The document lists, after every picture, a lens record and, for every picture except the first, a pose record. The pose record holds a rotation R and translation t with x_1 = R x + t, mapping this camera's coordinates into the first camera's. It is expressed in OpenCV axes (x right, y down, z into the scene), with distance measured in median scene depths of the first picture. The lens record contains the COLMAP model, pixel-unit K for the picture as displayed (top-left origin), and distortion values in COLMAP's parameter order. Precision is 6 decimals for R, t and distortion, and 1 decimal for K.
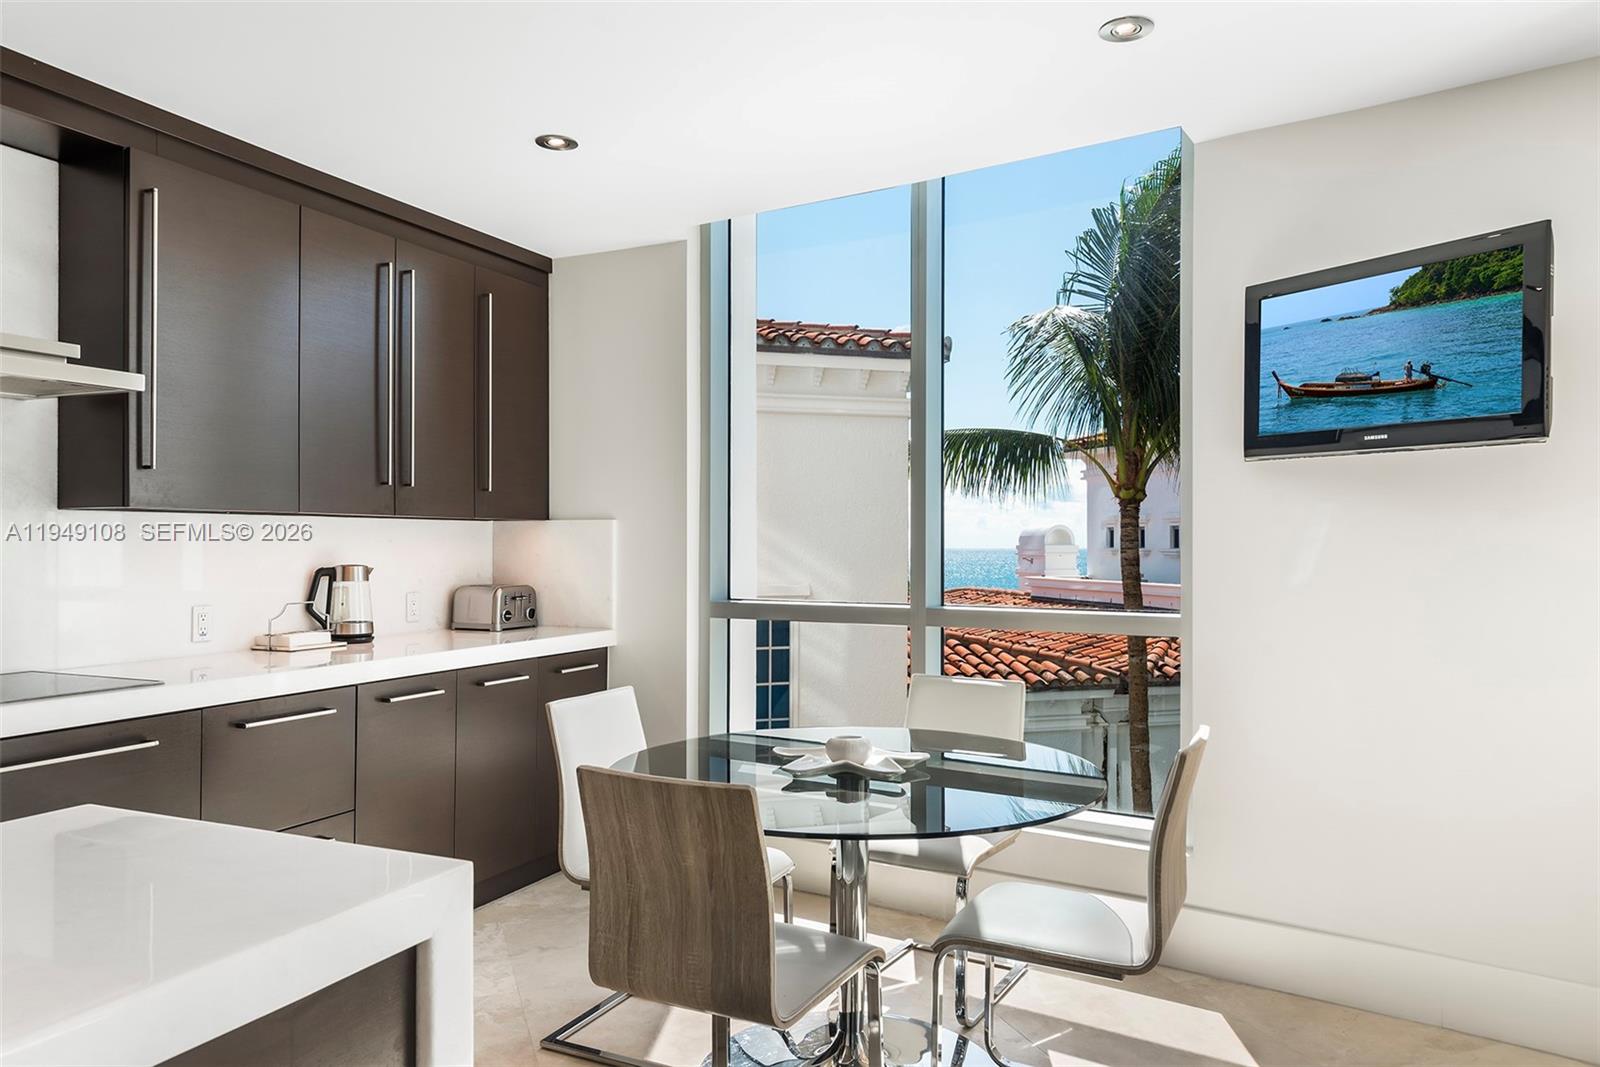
lens RADIAL K [[1091.9, 0, 807.8], [0, 1091.9, 544.4], [0, 0, 1]] dist [0.050172, 0.009894]
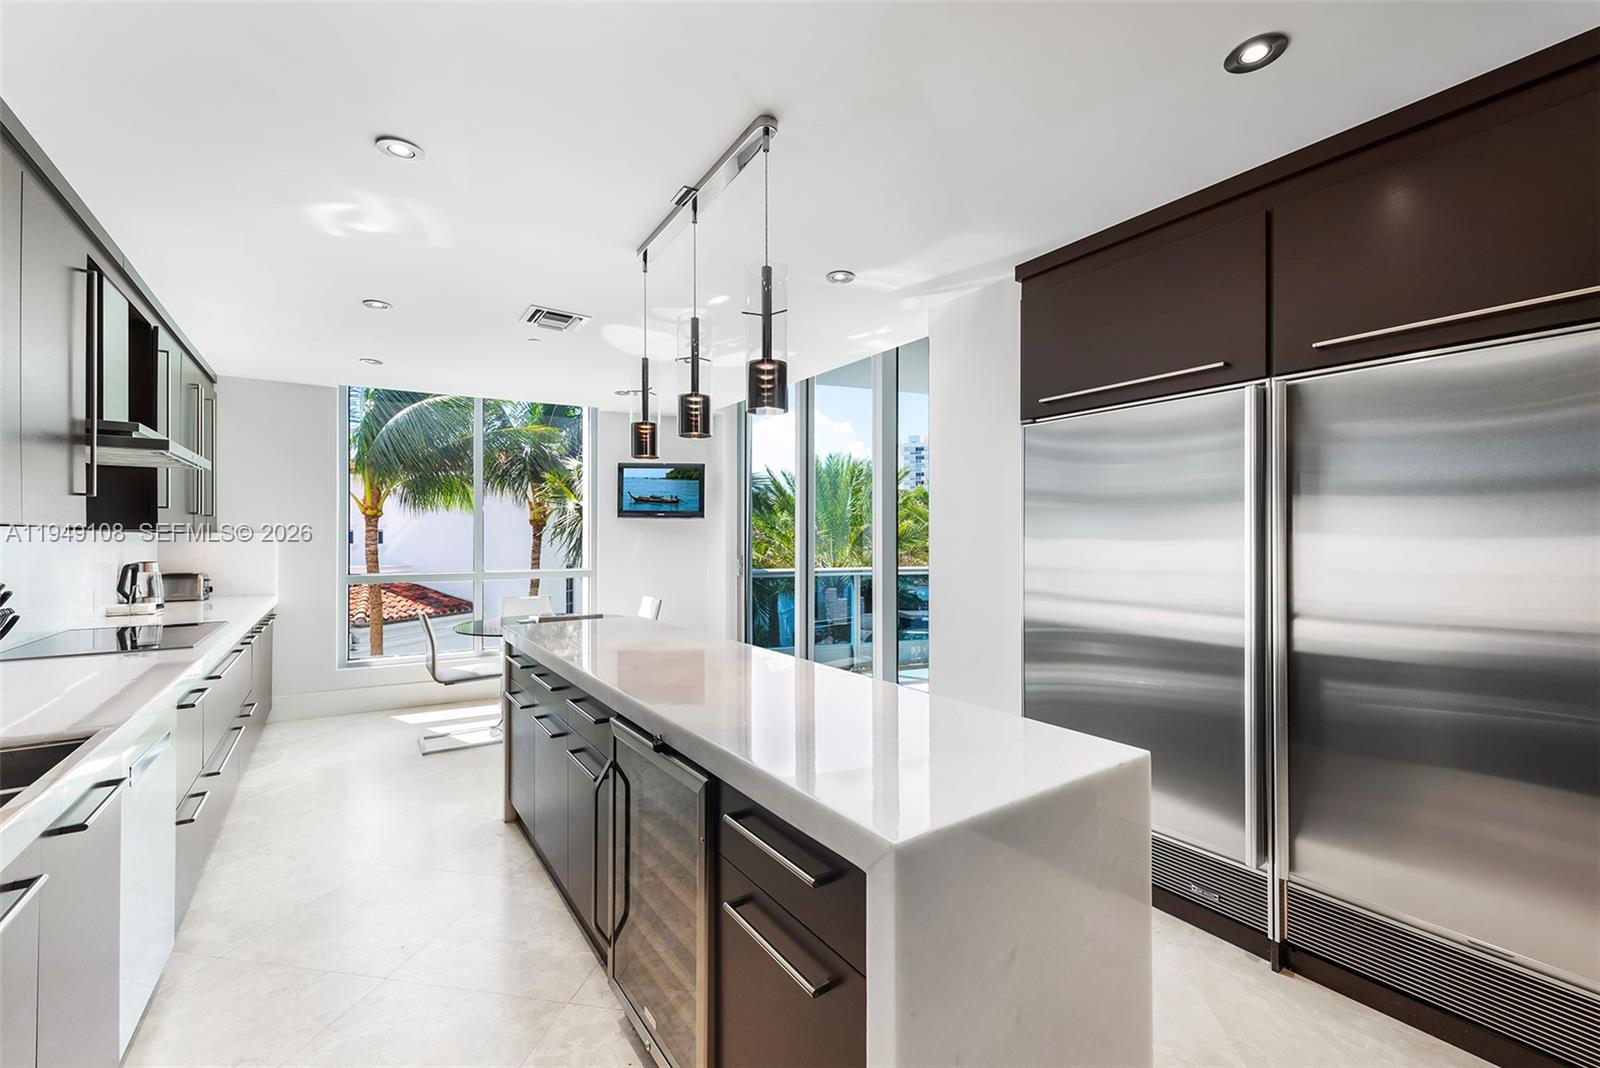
lens RADIAL K [[650.8, 0, 807.9], [0, 650.8, 536.0], [0, 0, 1]] dist [0.014442, 0.000083]
pose [[0.523777, 0.002254, 0.851852, -0.759035], [0.001709, 0.999992, -0.003696, -0.015474], [-0.851853, 0.003392, 0.523769, -0.358578]]
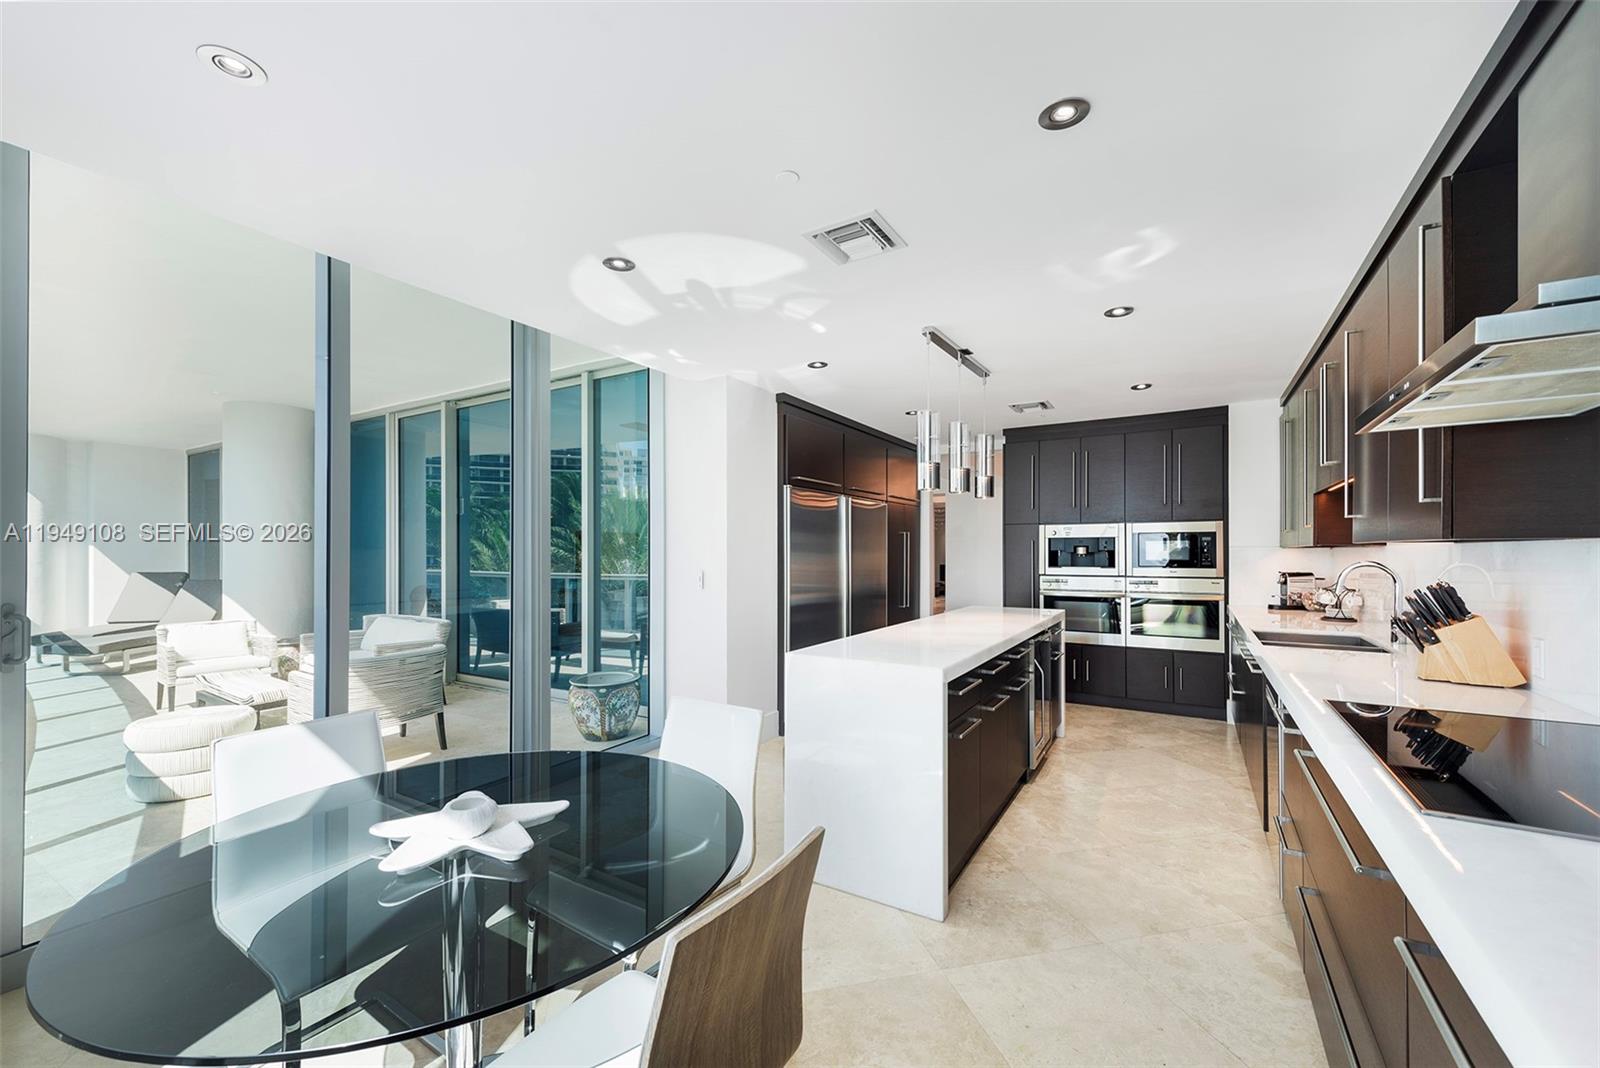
lens RADIAL K [[650.8, 0, 790.6], [0, 650.8, 538.4], [0, 0, 1]] dist [0.014442, 0.000083]
pose [[-0.989653, 0.001000, 0.143480, -0.207949], [-0.002455, 0.999711, -0.023901, -0.014846], [-0.143462, -0.024006, -0.989365, 1.024068]]
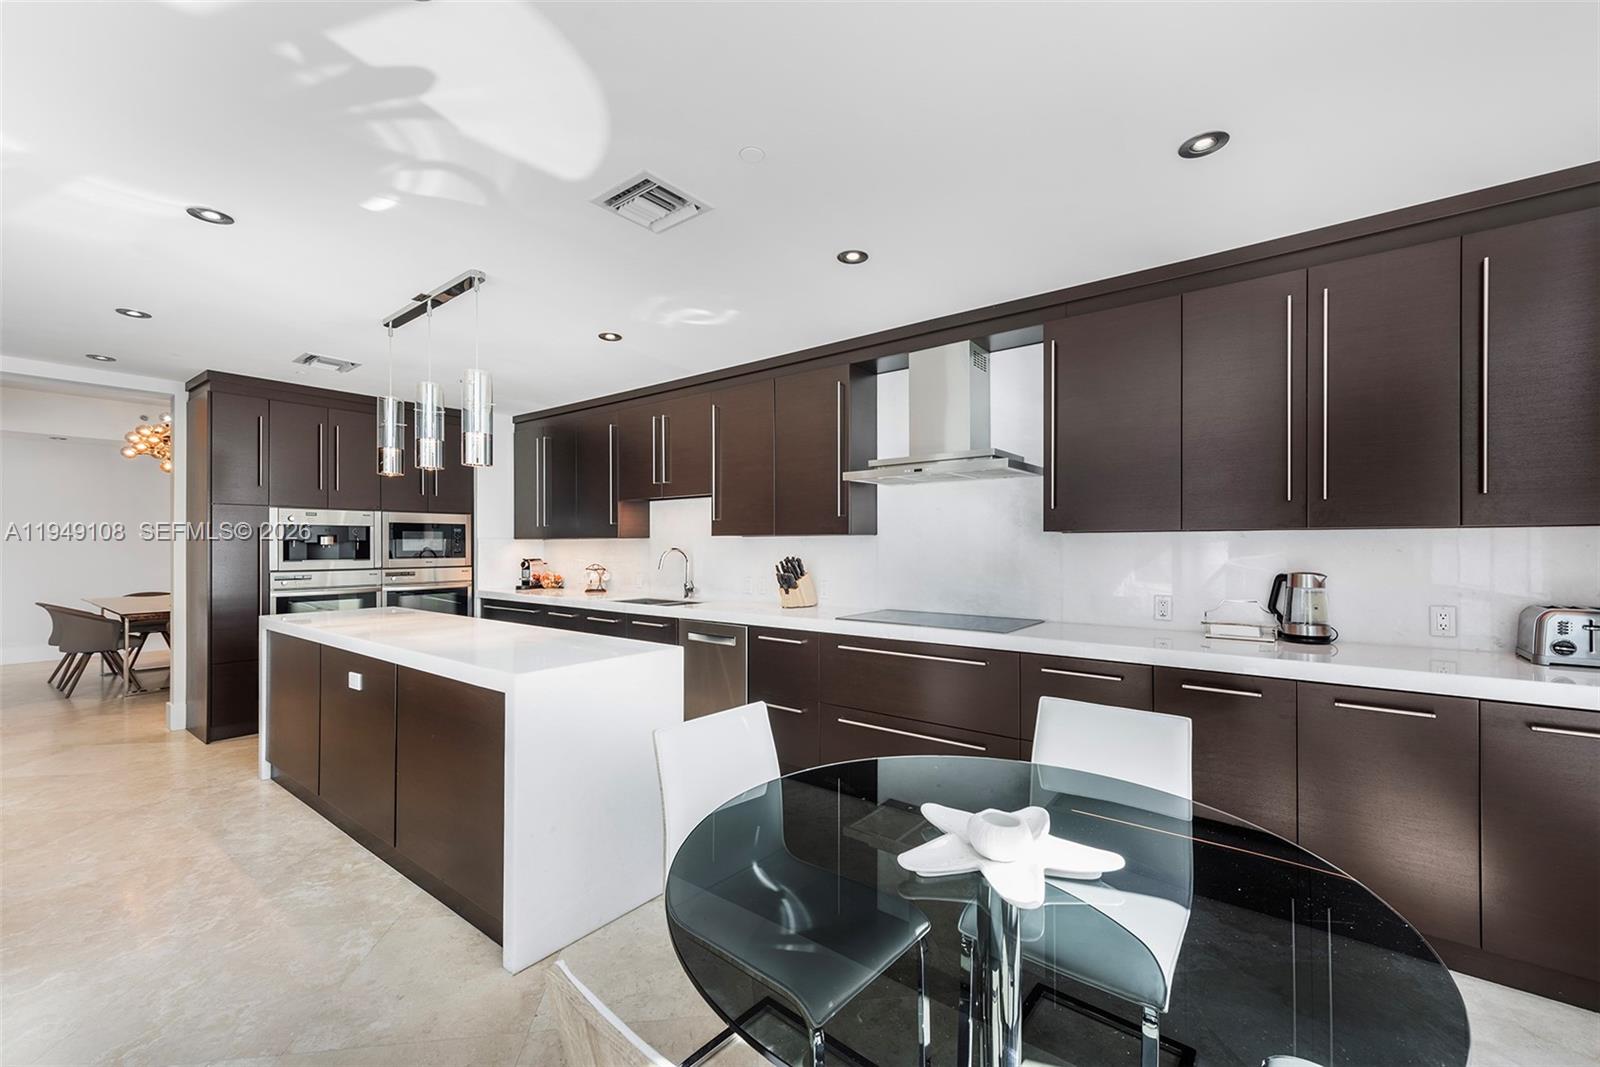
lens RADIAL K [[650.8, 0, 802.7], [0, 650.8, 542.3], [0, 0, 1]] dist [0.014442, 0.000083]
pose [[-0.246240, -0.006240, -0.969189, 0.352848], [0.003420, 0.999967, -0.007307, -0.008587], [0.969203, -0.005114, -0.246211, 0.674685]]
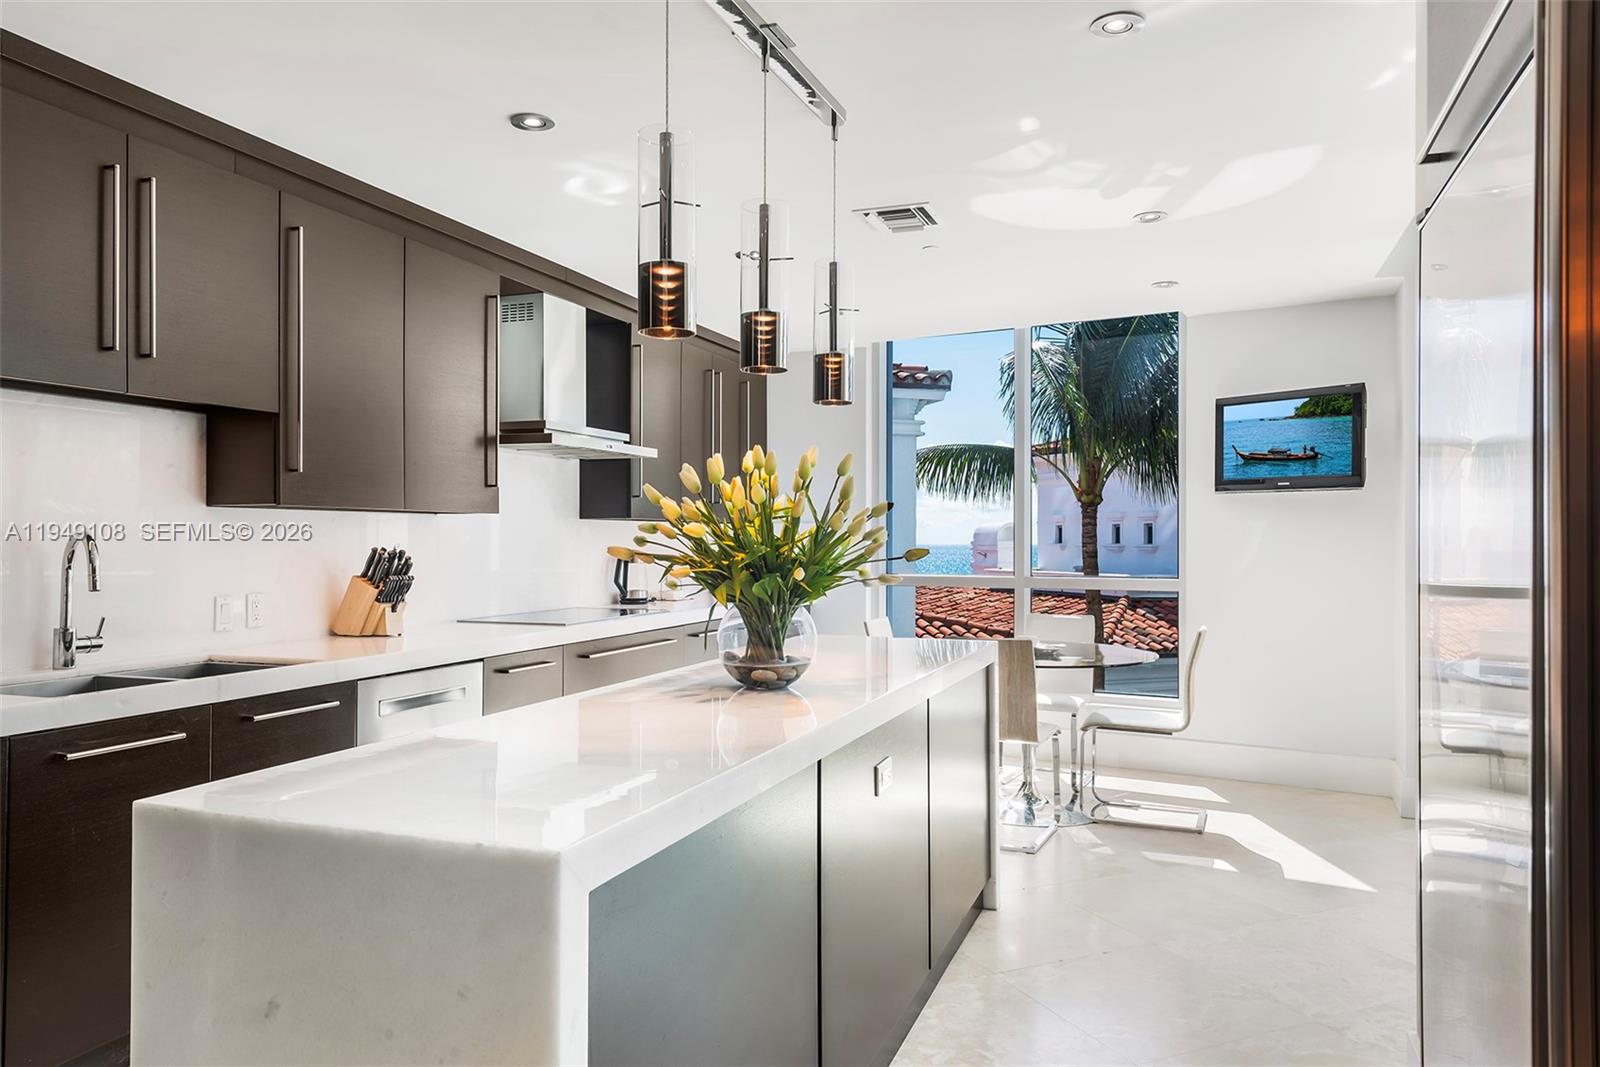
lens RADIAL K [[1091.9, 0, 810.6], [0, 1091.9, 533.7], [0, 0, 1]] dist [0.050172, 0.009894]
pose [[0.997580, -0.003062, 0.069466, -0.346958], [0.003579, 0.999967, -0.007317, 0.002777], [-0.069441, 0.007548, 0.997557, -0.660285]]
